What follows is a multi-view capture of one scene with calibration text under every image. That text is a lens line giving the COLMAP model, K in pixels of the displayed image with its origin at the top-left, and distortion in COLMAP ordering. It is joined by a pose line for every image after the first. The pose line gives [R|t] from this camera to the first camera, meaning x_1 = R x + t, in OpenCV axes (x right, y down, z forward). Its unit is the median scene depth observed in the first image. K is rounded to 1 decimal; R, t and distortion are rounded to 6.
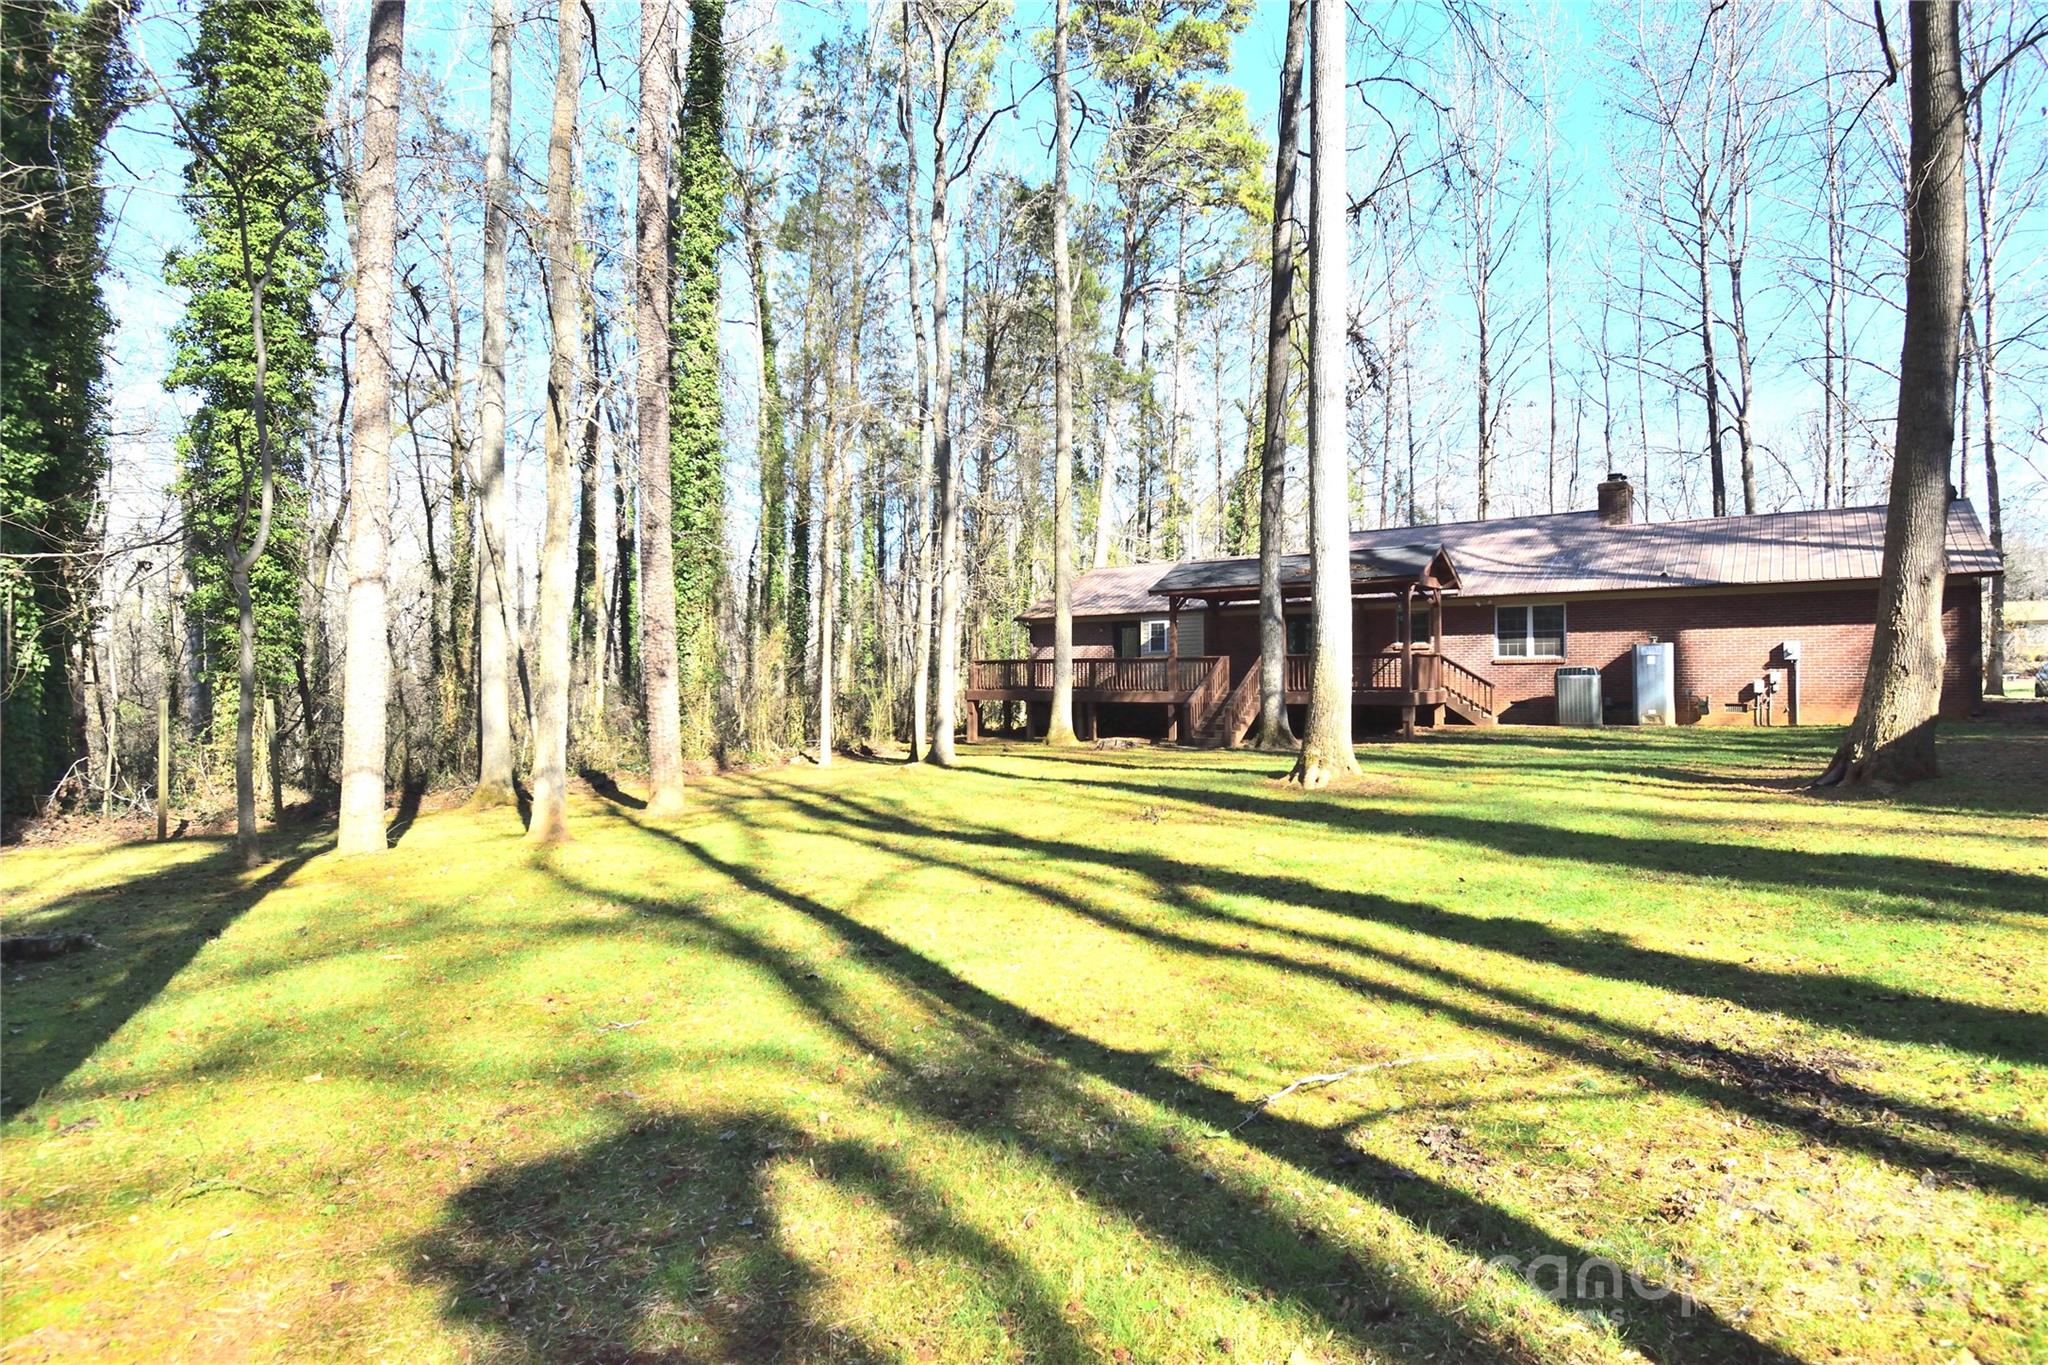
lens RADIAL K [[1037.2, 0, 1024.9], [0, 1037.2, 683.6], [0, 0, 1]] dist [0.002588, -0.010859]
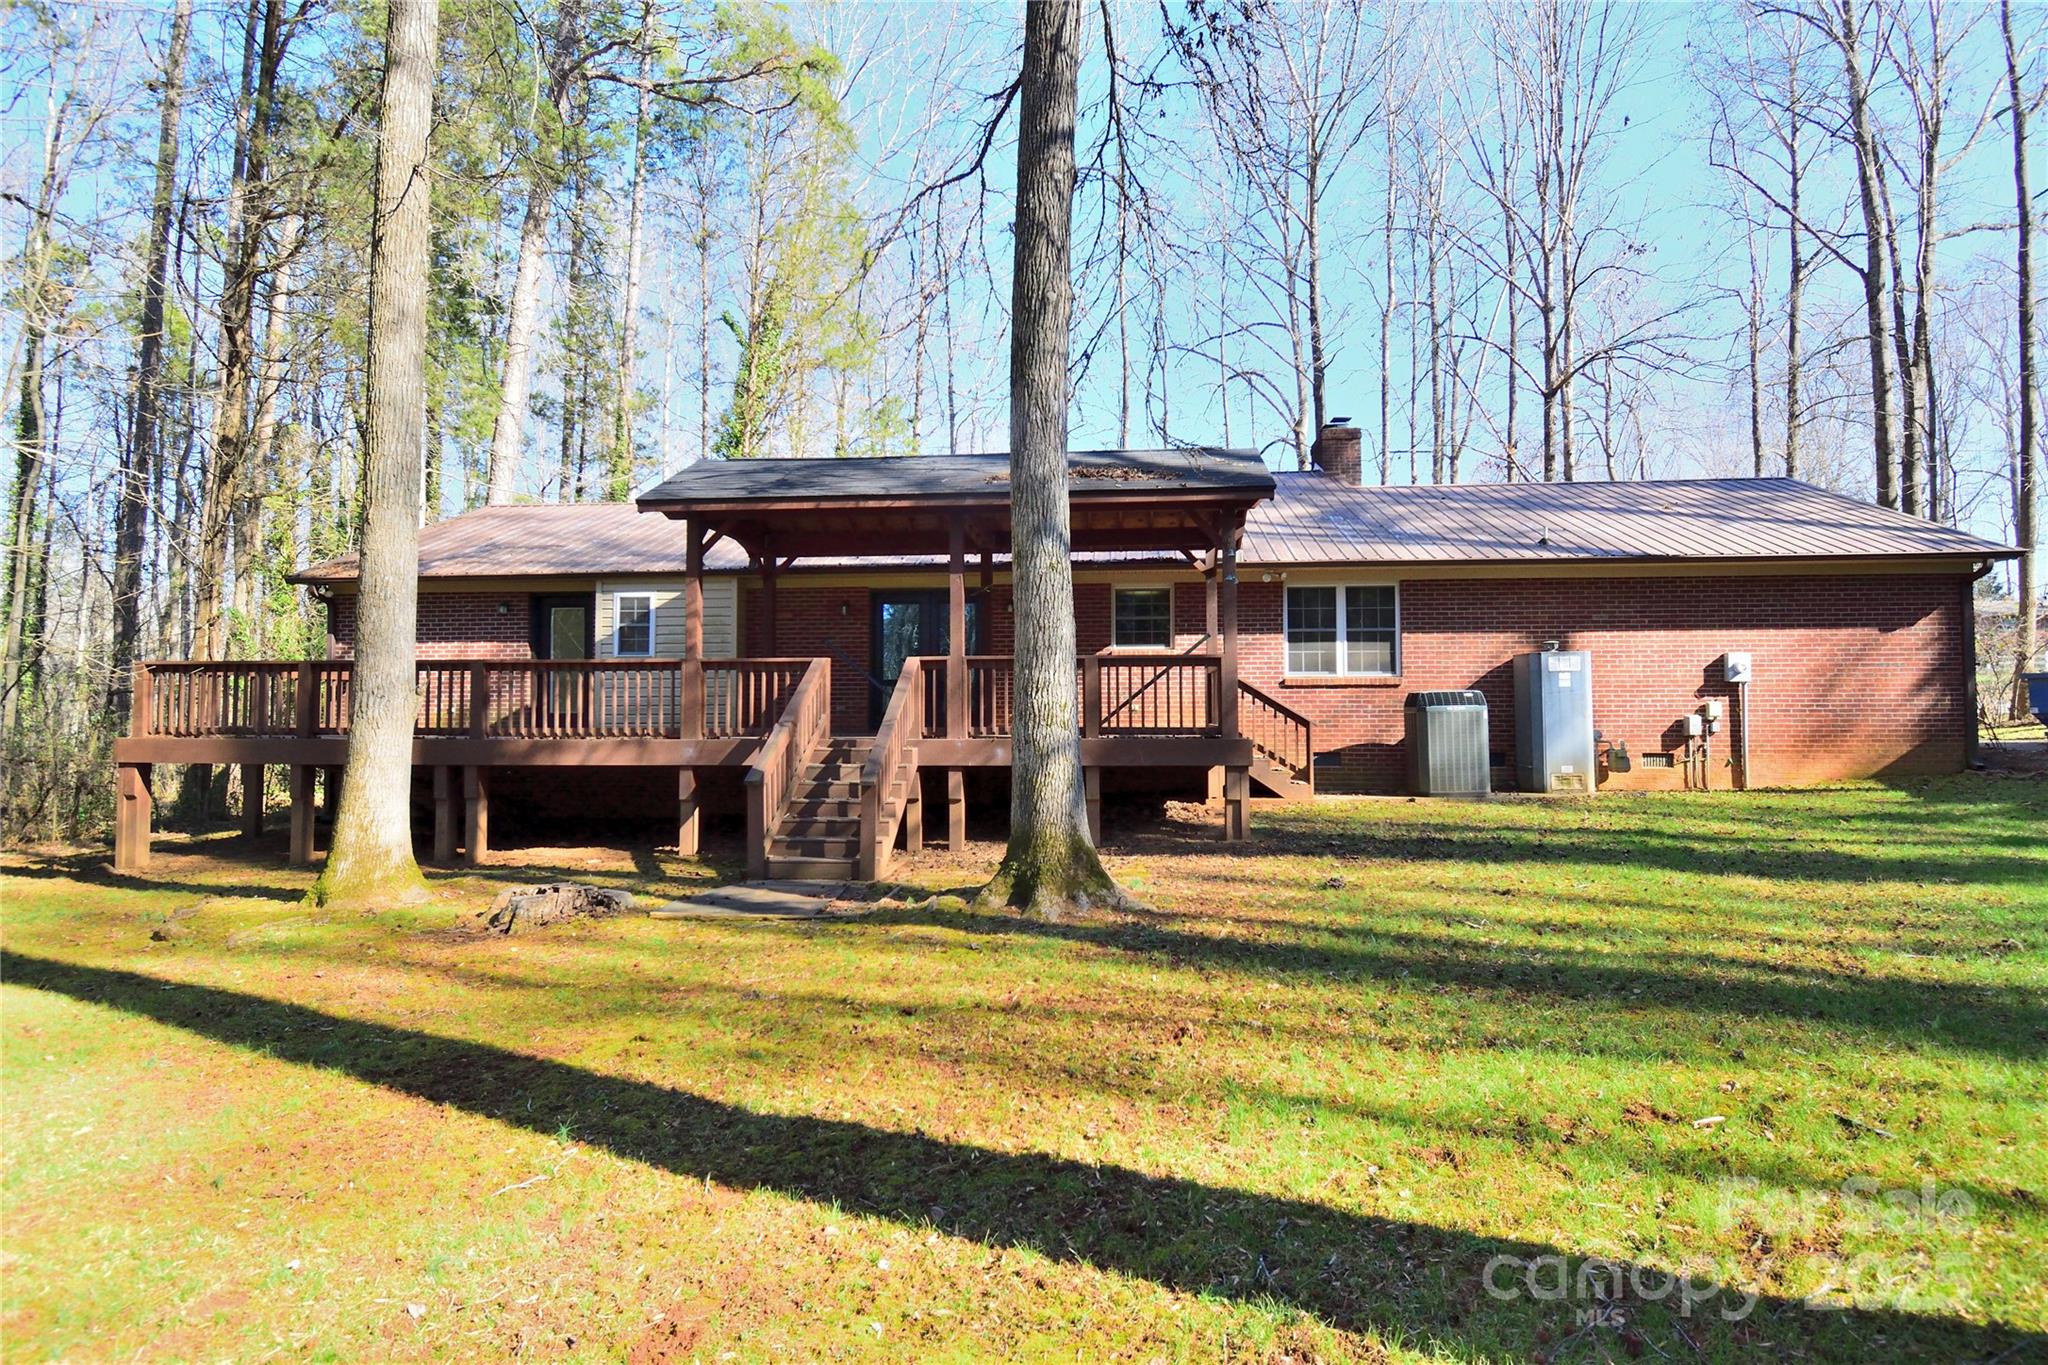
lens RADIAL K [[1037.2, 0, 1031.1], [0, 1037.2, 671.5], [0, 0, 1]] dist [0.002588, -0.010859]
pose [[0.849300, 0.026610, 0.527239, 0.038588], [0.001959, 0.998563, -0.053553, 0.003030], [-0.527907, 0.046516, 0.848028, 0.604012]]
